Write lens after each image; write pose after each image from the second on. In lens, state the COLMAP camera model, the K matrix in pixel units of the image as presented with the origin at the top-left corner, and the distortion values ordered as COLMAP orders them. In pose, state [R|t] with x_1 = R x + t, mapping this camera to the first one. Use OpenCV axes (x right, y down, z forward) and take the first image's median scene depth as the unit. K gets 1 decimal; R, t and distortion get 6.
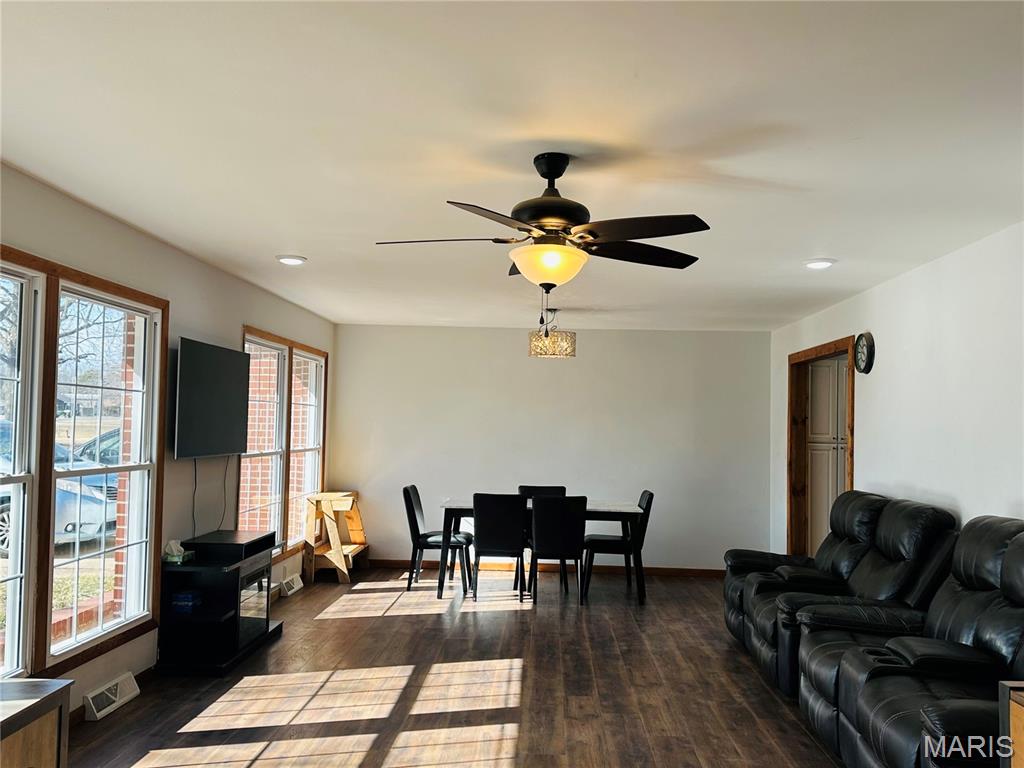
lens RADIAL K [[923.0, 0, 512.1], [0, 923.0, 384.1], [0, 0, 1]] dist [0.000267, -0.000411]
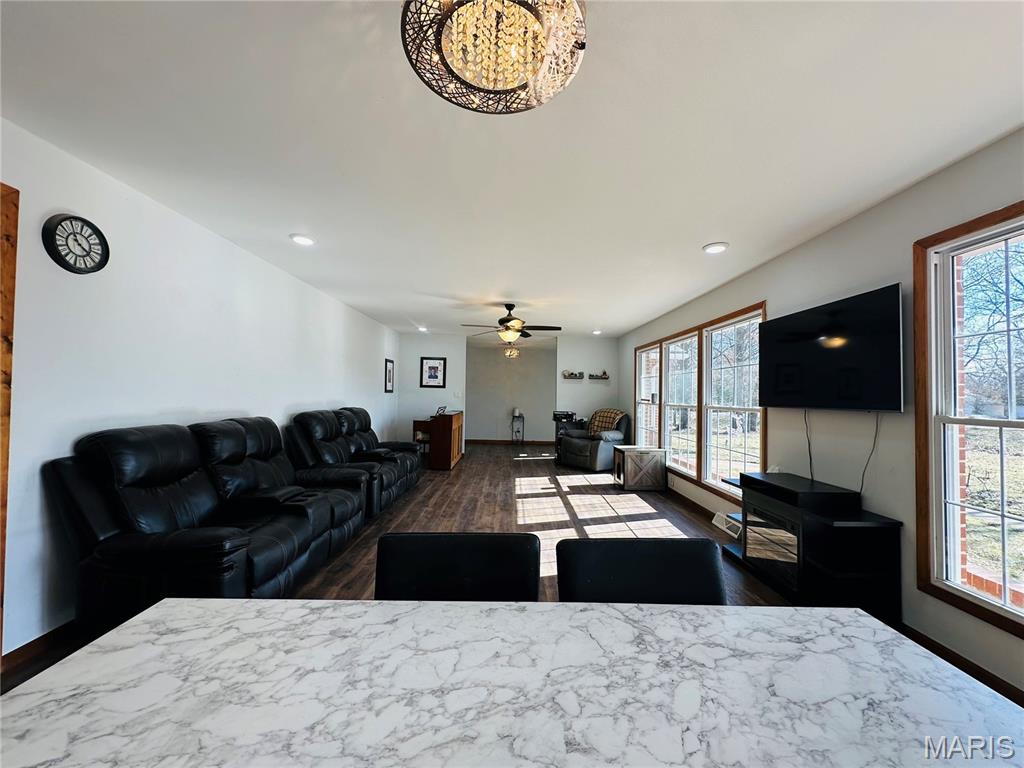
lens RADIAL K [[409.9, 0, 512.1], [0, 409.9, 384.0], [0, 0, 1]] dist [-0.000417, 0.000036]
pose [[-0.998411, -0.038044, -0.041565, 0.069934], [-0.035108, 0.996984, -0.069216, 0.124702], [0.044073, -0.067647, -0.996735, 1.974368]]
